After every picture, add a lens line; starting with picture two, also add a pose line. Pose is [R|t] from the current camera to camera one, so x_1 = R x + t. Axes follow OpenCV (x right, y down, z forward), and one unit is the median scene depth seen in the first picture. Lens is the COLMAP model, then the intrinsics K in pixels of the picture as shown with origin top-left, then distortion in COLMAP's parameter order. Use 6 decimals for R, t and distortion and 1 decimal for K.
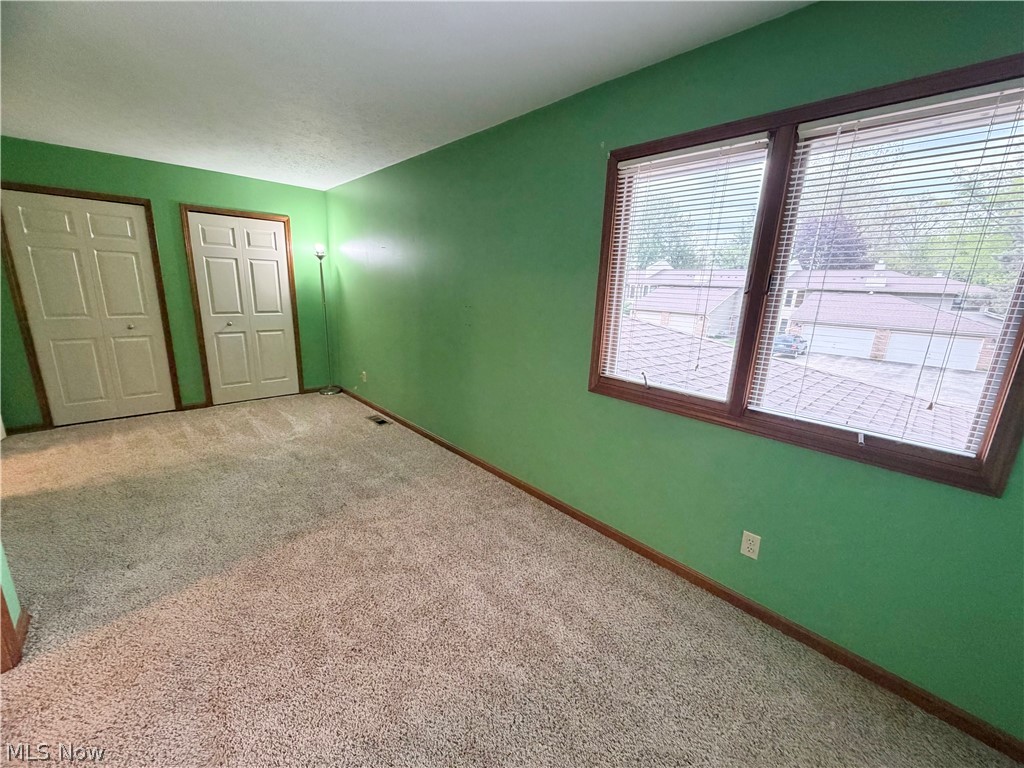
lens RADIAL K [[407.9, 0, 506.7], [0, 407.9, 382.6], [0, 0, 1]] dist [0.000646, 0.000000]
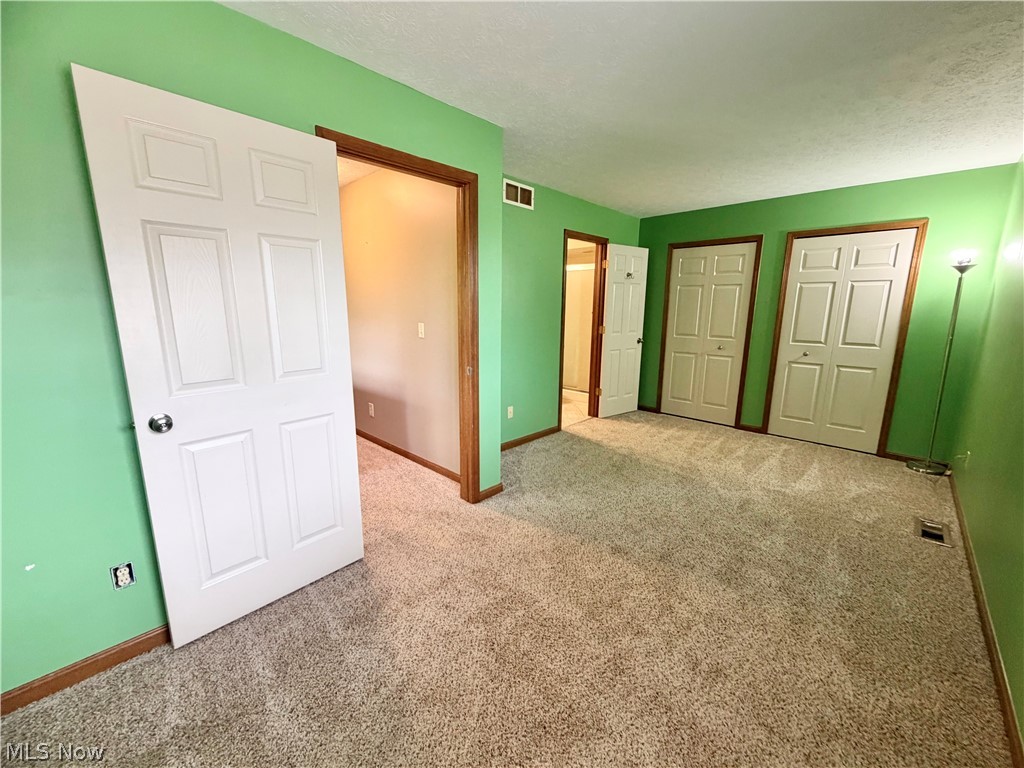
lens RADIAL K [[407.9, 0, 506.7], [0, 407.9, 382.6], [0, 0, 1]] dist [0.000646, 0.000000]
pose [[0.060314, 0.151946, -0.986547, 0.210739], [-0.239219, 0.961744, 0.133501, -0.048049], [0.969091, 0.227949, 0.094355, 0.307355]]
